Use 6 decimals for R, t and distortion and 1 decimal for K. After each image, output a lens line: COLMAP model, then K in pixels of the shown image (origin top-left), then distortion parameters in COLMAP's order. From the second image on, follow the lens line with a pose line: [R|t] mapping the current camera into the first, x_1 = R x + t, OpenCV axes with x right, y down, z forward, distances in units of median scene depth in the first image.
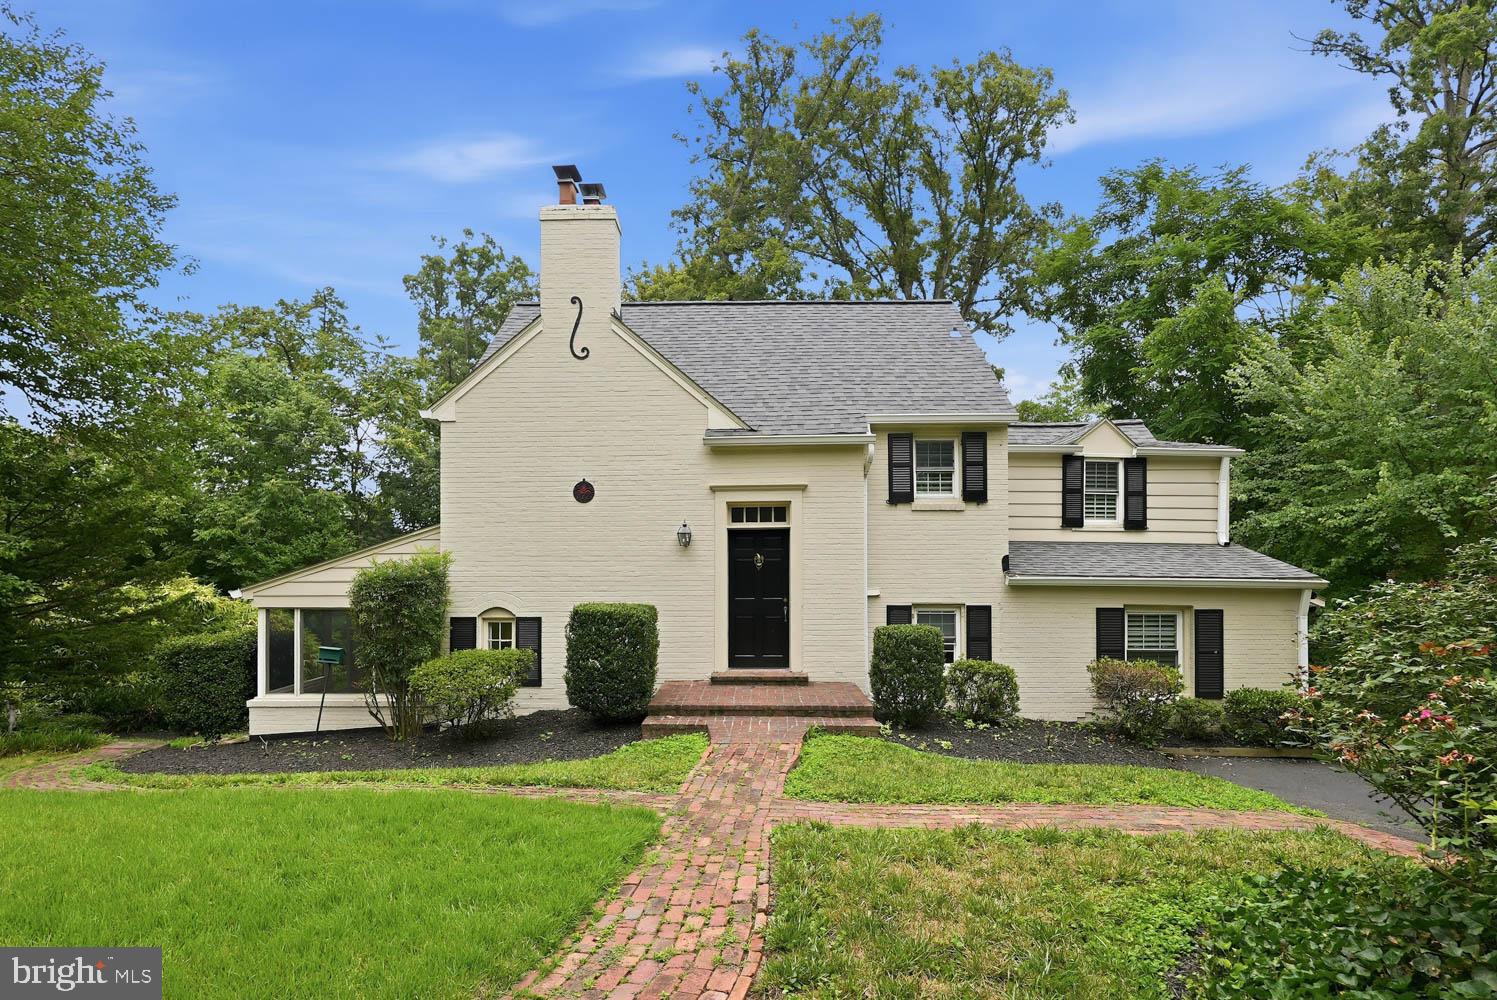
lens RADIAL K [[738.3, 0, 748.5], [0, 738.3, 572.0], [0, 0, 1]] dist [0.001616, 0.000066]
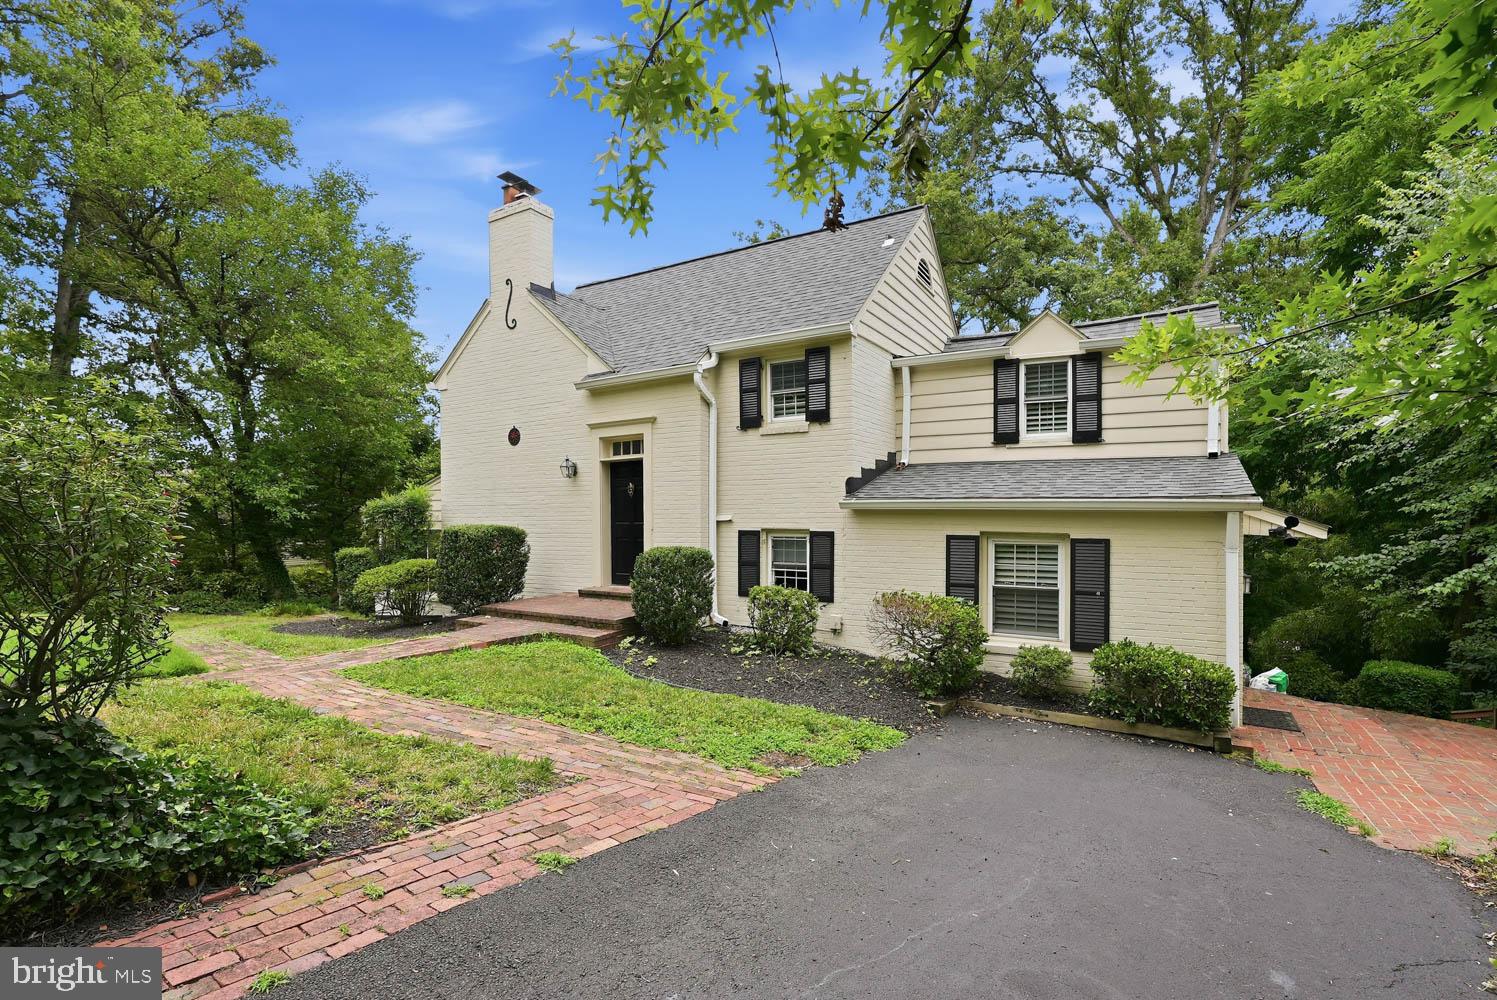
lens RADIAL K [[675.1, 0, 748.2], [0, 675.1, 527.2], [0, 0, 1]] dist [-0.002734, -0.000106]
pose [[0.871208, 0.005291, -0.490886, 0.654180], [0.004056, 0.999830, 0.017976, 0.024199], [0.490898, -0.017652, 0.871038, 0.197815]]
